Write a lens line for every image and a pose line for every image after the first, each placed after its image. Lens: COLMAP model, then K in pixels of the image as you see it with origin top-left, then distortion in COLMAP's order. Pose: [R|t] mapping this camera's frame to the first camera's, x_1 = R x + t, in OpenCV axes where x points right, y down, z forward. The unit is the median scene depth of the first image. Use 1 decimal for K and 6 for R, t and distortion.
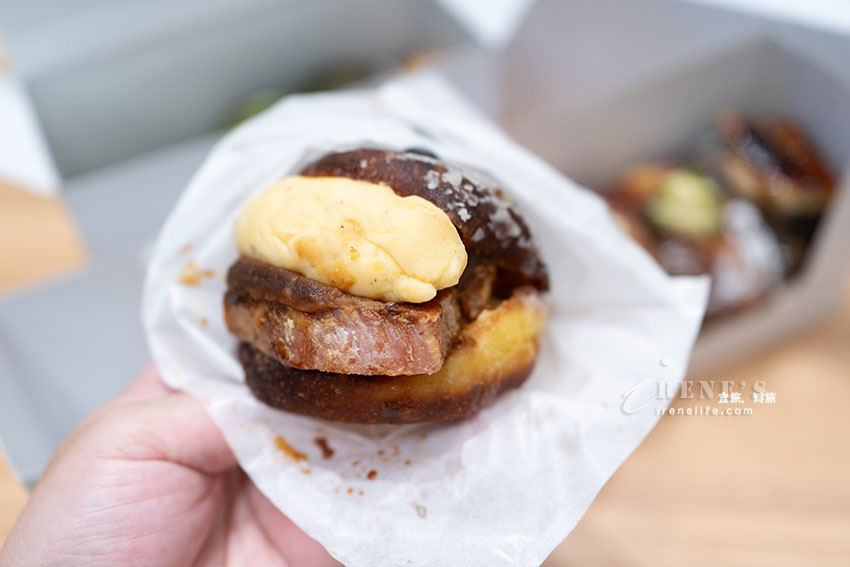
lens RADIAL K [[1022.6, 0, 425.1], [0, 1022.6, 284.5], [0, 0, 1]] dist [-0.076857, 0.000000]
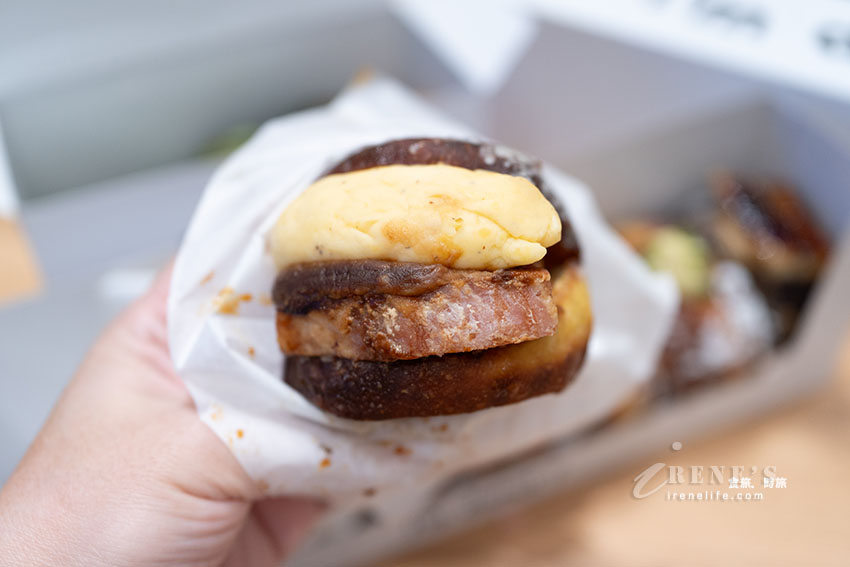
lens RADIAL K [[1022.6, 0, 424.6], [0, 1022.6, 282.8], [0, 0, 1]] dist [-0.076857, 0.000000]
pose [[0.956397, -0.148881, 0.251275, -0.343884], [0.174786, 0.981015, -0.084014, 0.098117], [-0.233996, 0.124271, 0.964263, 0.086657]]
